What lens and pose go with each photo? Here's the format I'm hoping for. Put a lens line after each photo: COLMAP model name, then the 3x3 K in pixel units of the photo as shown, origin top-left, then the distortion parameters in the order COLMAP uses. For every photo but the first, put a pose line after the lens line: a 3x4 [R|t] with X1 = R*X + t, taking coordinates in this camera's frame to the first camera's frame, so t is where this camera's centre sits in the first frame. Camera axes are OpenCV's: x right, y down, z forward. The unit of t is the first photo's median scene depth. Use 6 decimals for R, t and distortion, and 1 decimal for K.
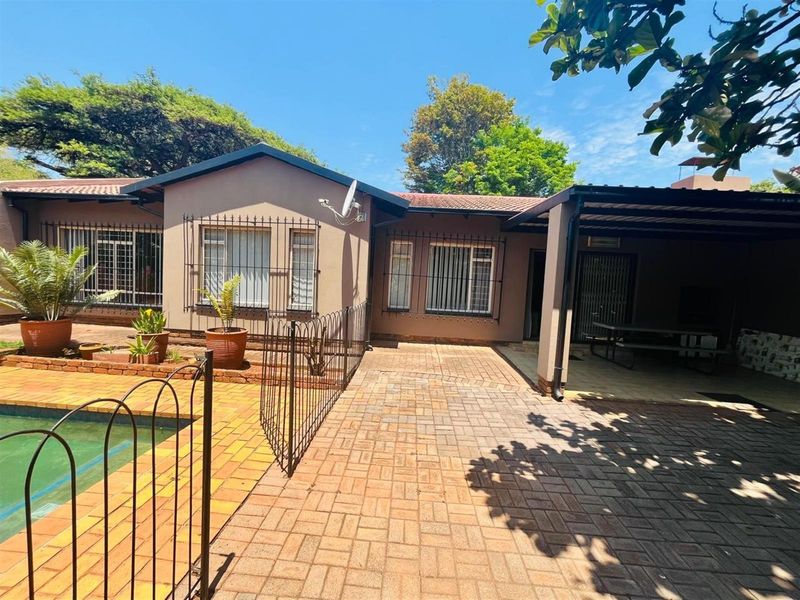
lens RADIAL K [[325.4, 0, 400.1], [0, 325.4, 301.4], [0, 0, 1]] dist [-0.002284, 0.000545]
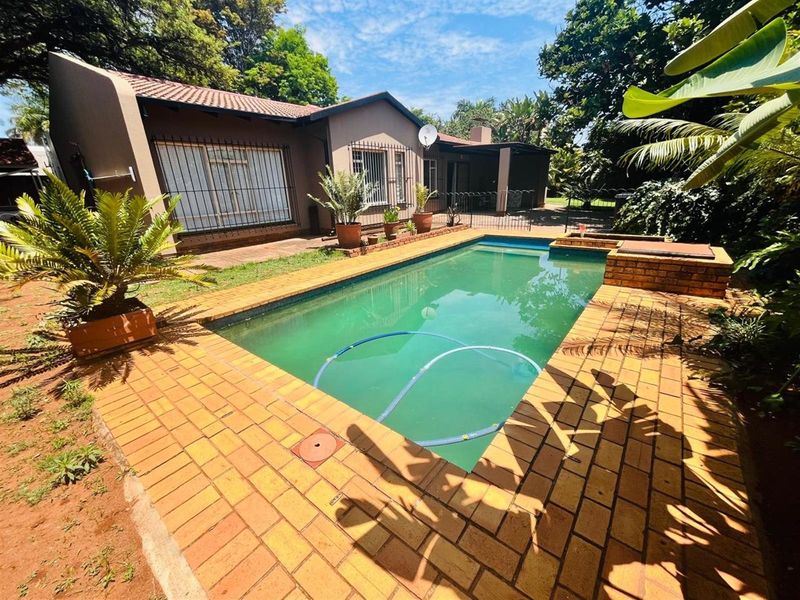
lens RADIAL K [[325.4, 0, 394.6], [0, 325.4, 303.6], [0, 0, 1]] dist [-0.002284, 0.000545]
pose [[0.590794, -0.340964, 0.731236, -1.776510], [0.115315, 0.932695, 0.341733, -0.071190], [-0.798539, -0.117571, 0.590349, -0.049661]]
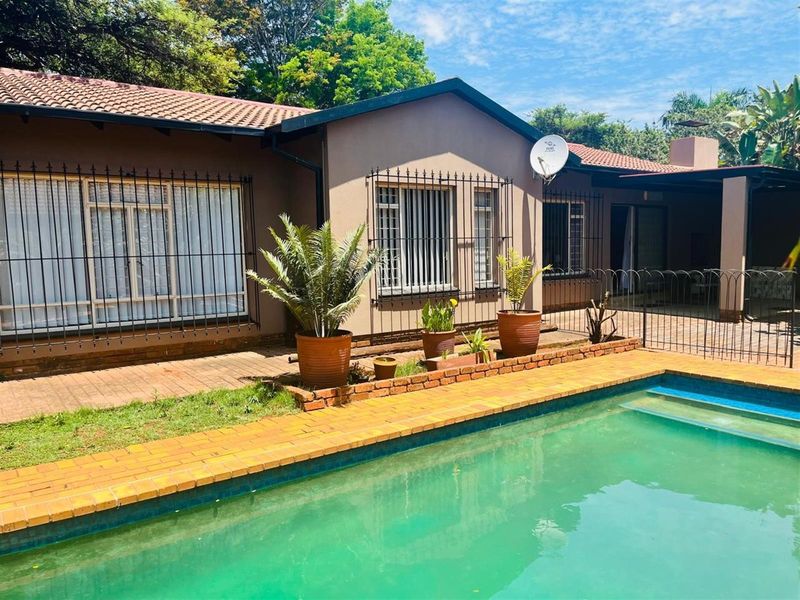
lens RADIAL K [[611.3, 0, 401.1], [0, 611.3, 305.0], [0, 0, 1]] dist [0.051771, -0.071116]
pose [[0.773465, -0.124411, 0.621510, -1.436443], [0.097245, 0.992231, 0.077601, -0.070871], [-0.626335, 0.000417, 0.779554, -0.060745]]
